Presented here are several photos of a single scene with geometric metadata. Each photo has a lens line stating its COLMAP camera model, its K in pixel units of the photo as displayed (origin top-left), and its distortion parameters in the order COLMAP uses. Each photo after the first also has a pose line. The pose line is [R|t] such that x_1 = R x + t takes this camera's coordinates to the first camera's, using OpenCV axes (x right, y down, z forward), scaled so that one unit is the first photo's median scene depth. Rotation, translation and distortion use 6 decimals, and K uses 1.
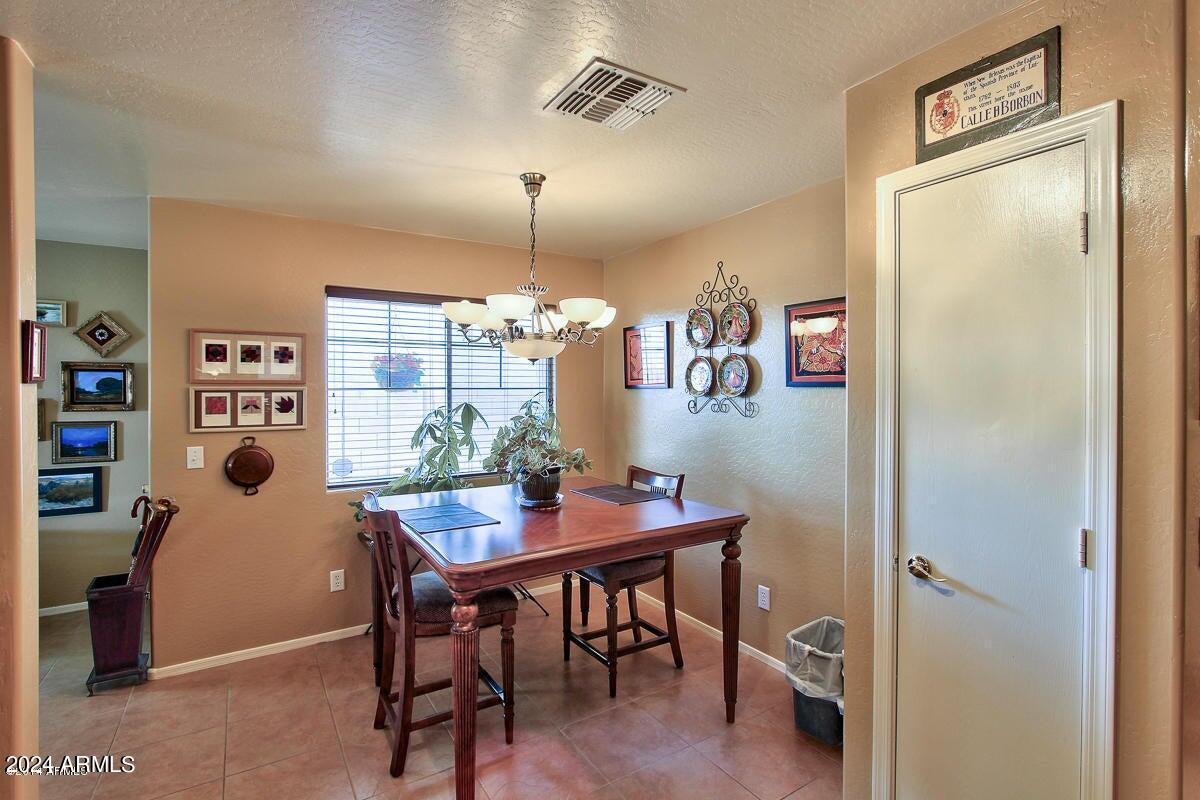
lens RADIAL K [[586.1, 0, 600.0], [0, 586.1, 400.0], [0, 0, 1]] dist [0.000037, 0.000043]
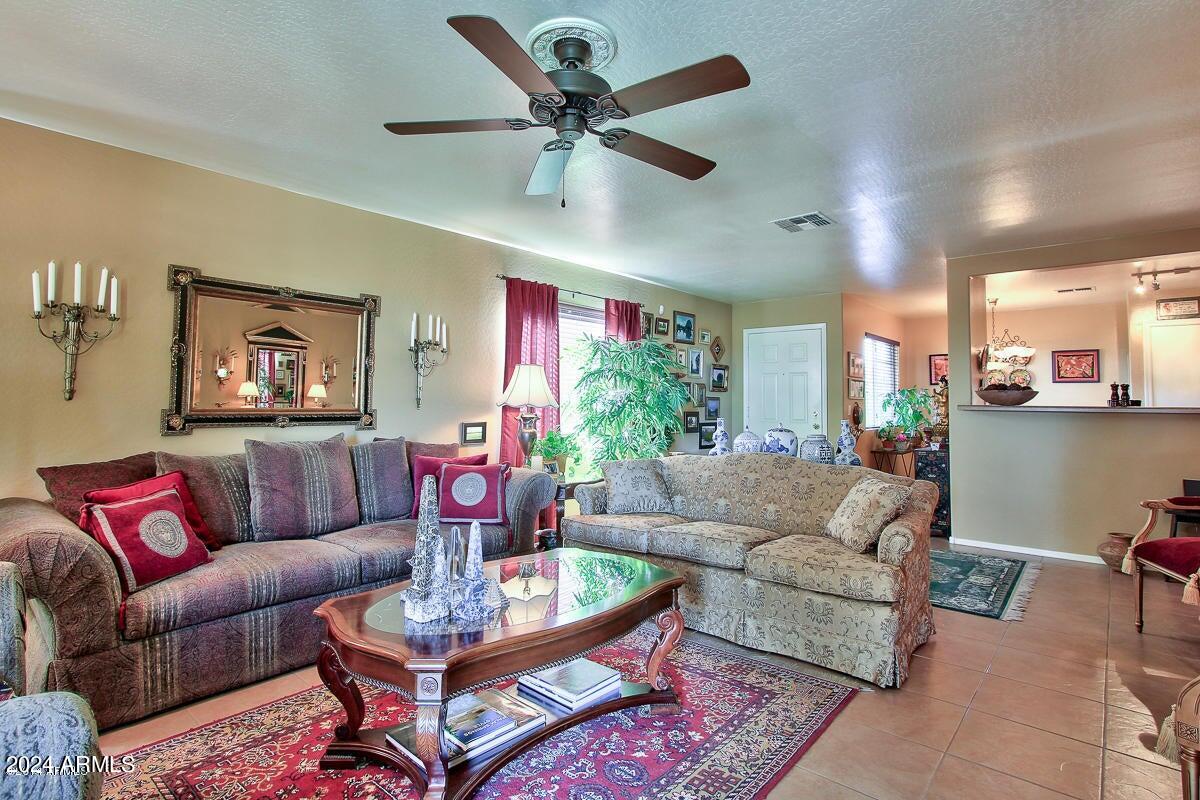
lens RADIAL K [[586.1, 0, 600.0], [0, 586.1, 400.0], [0, 0, 1]] dist [0.000037, 0.000043]
pose [[0.959260, 0.011218, 0.282302, -2.051547], [-0.004871, 0.999720, -0.023174, 0.106959], [-0.282483, 0.020855, 0.959046, -0.767515]]
